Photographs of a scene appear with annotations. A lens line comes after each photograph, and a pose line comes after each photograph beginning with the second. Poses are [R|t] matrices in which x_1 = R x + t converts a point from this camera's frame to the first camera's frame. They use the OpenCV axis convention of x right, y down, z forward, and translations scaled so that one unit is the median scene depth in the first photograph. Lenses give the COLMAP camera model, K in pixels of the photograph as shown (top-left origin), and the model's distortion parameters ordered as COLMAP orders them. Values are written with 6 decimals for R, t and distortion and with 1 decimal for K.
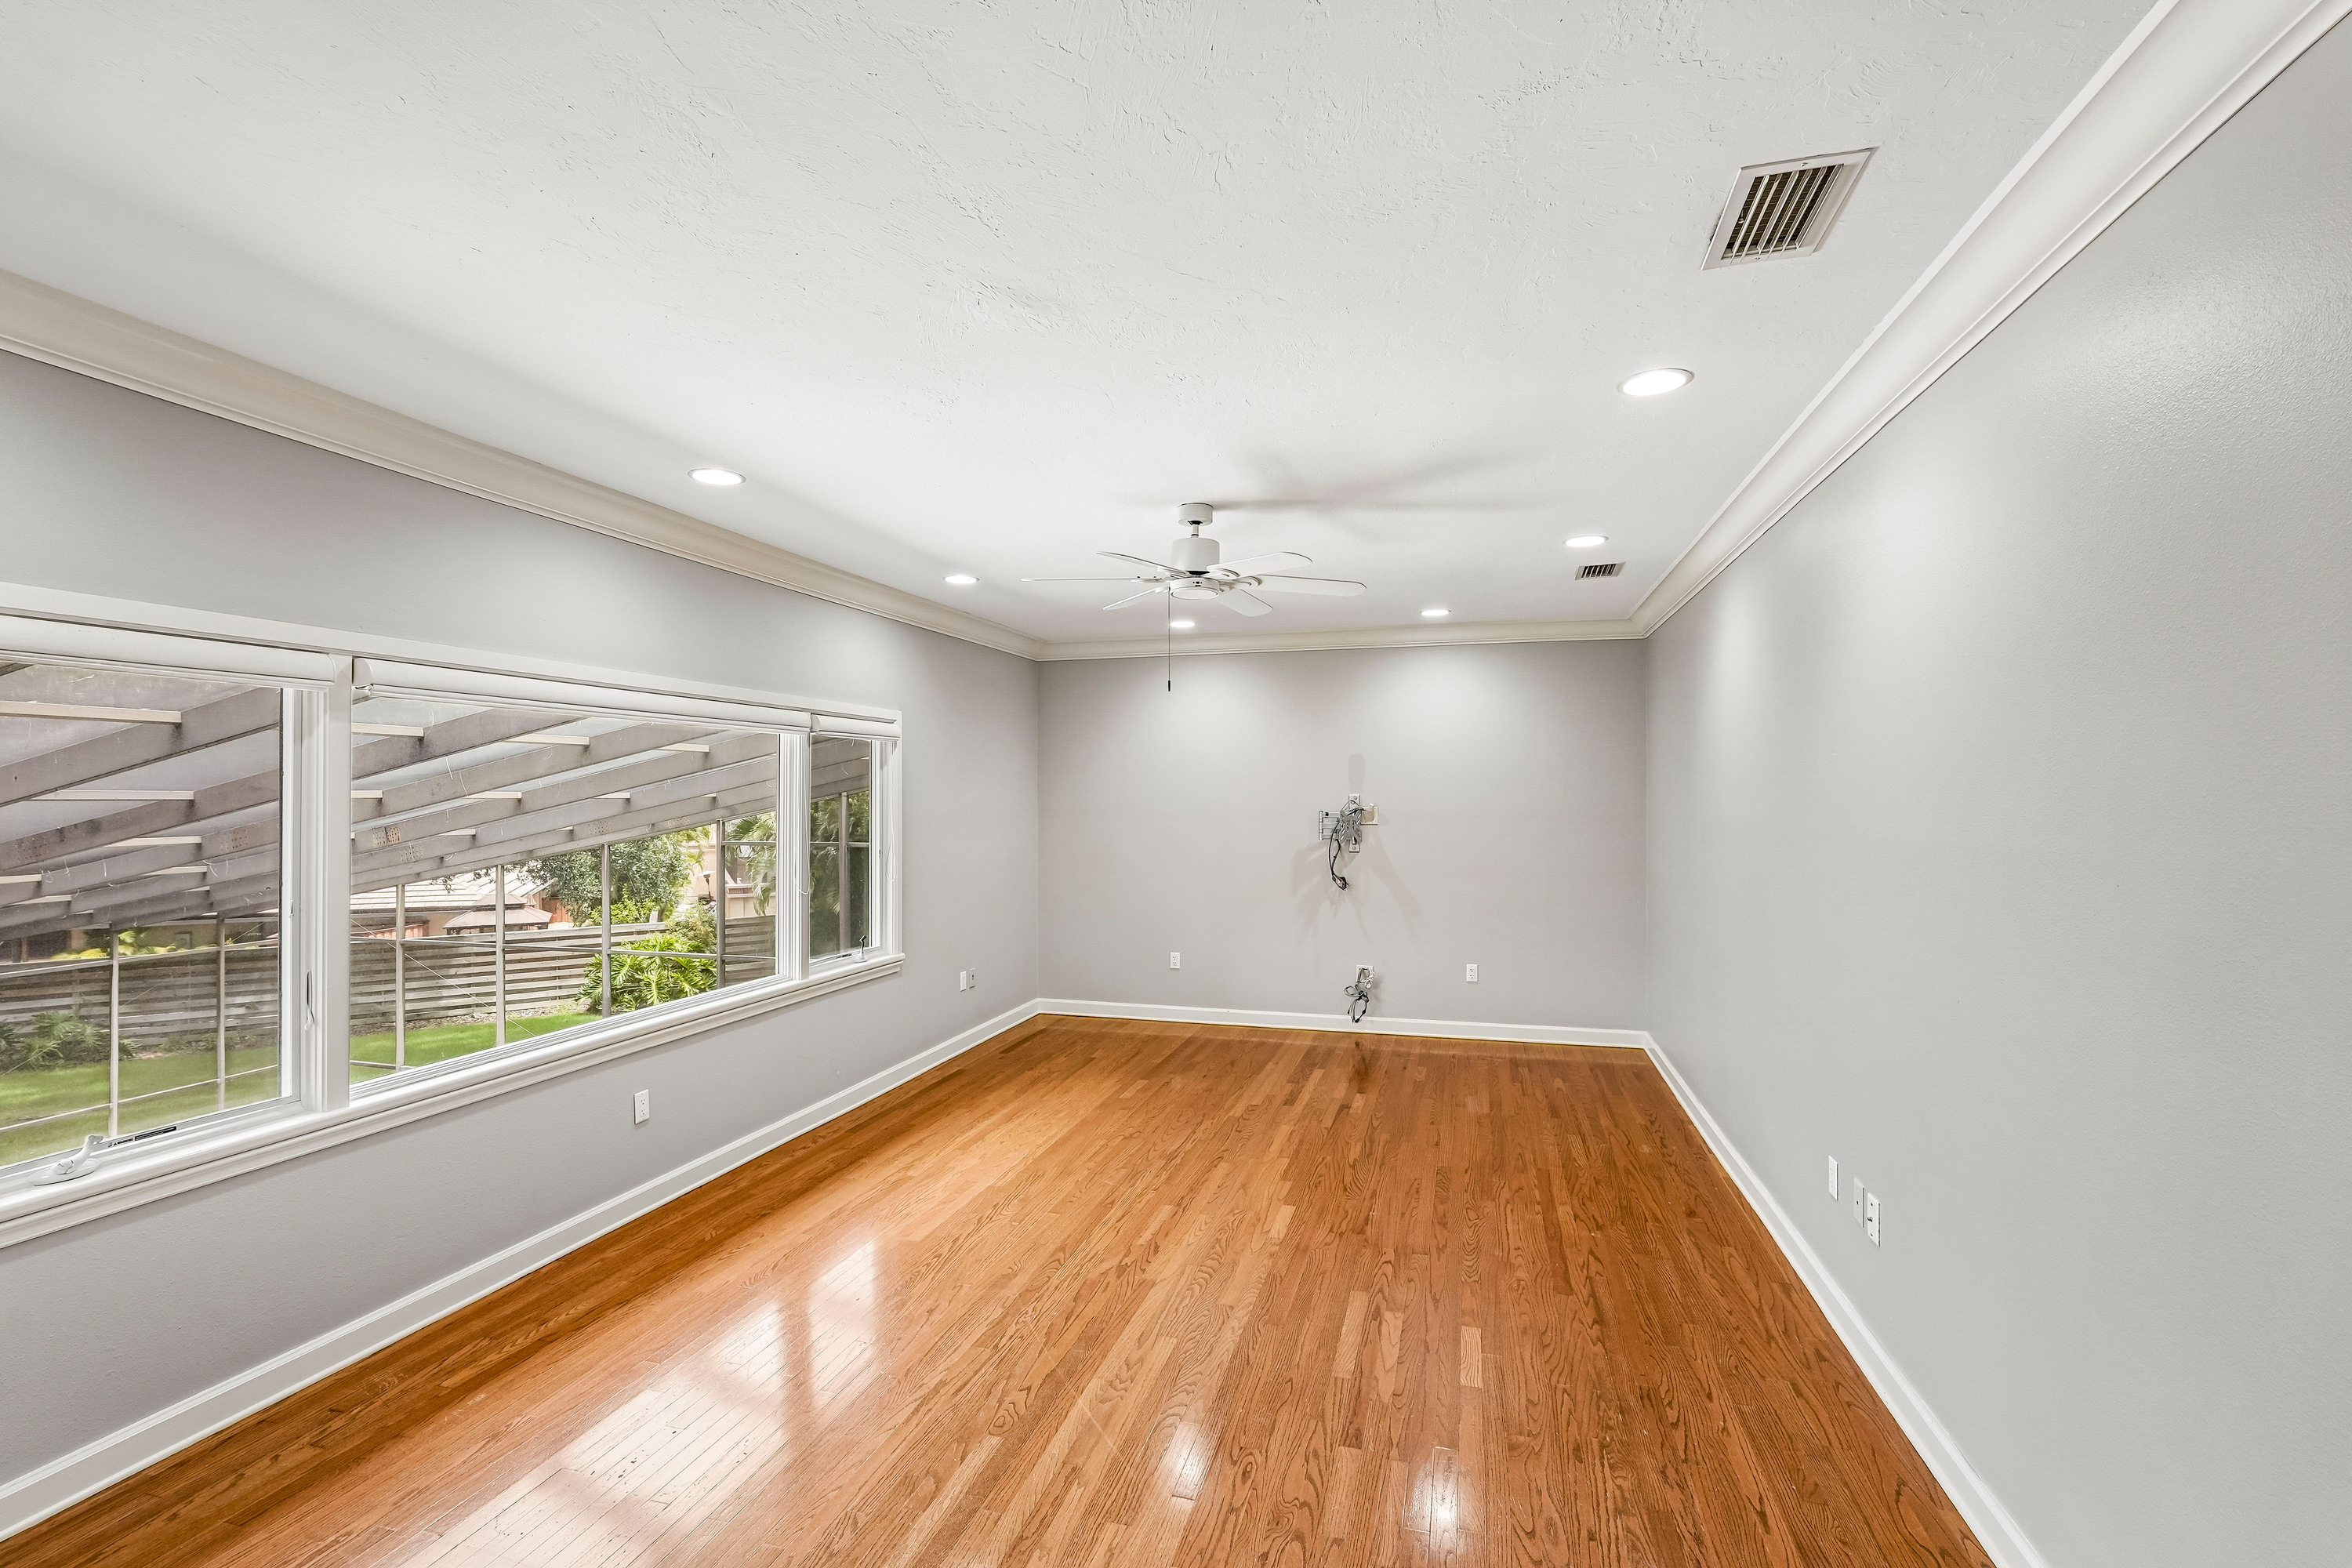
lens RADIAL K [[1042.6, 0, 1172.4], [0, 1042.6, 787.0], [0, 0, 1]] dist [-0.003687, 0.002726]
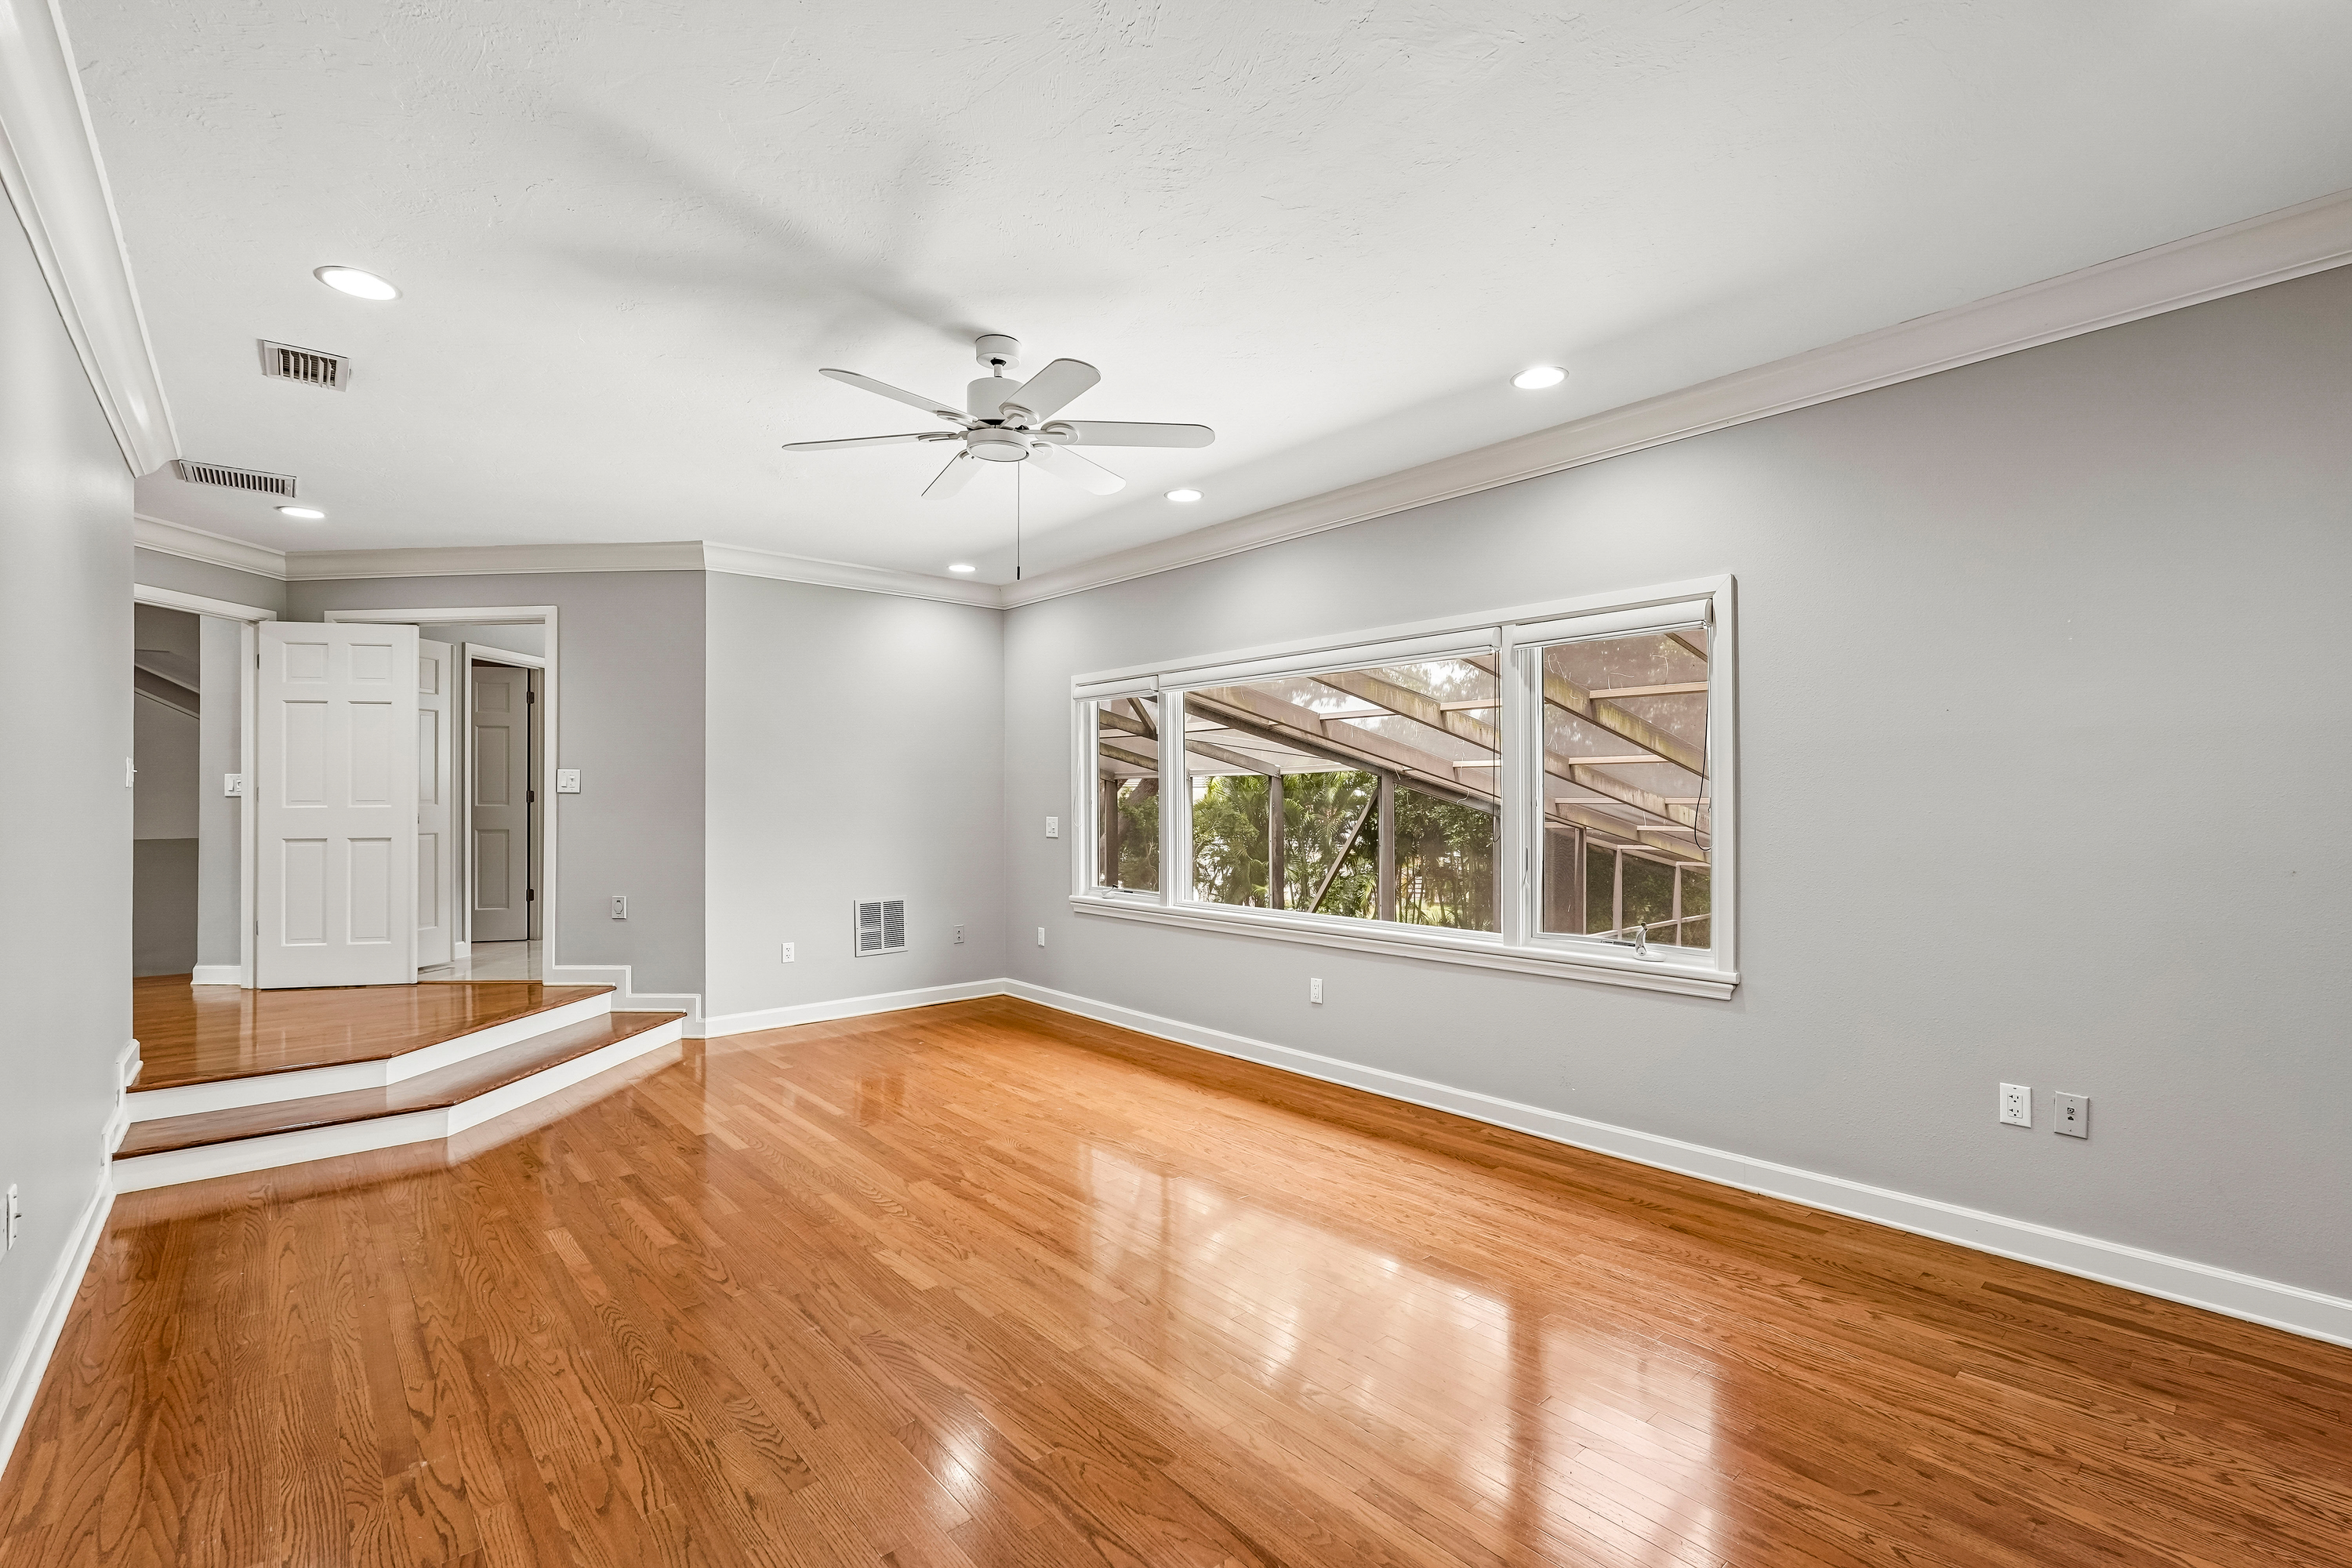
lens RADIAL K [[1042.6, 0, 1177.7], [0, 1042.6, 799.8], [0, 0, 1]] dist [-0.003687, 0.002726]
pose [[-0.544896, 0.001641, -0.838502, 0.649498], [0.011574, 0.999918, -0.005565, 0.093049], [0.838424, -0.012737, -0.544870, 1.642956]]
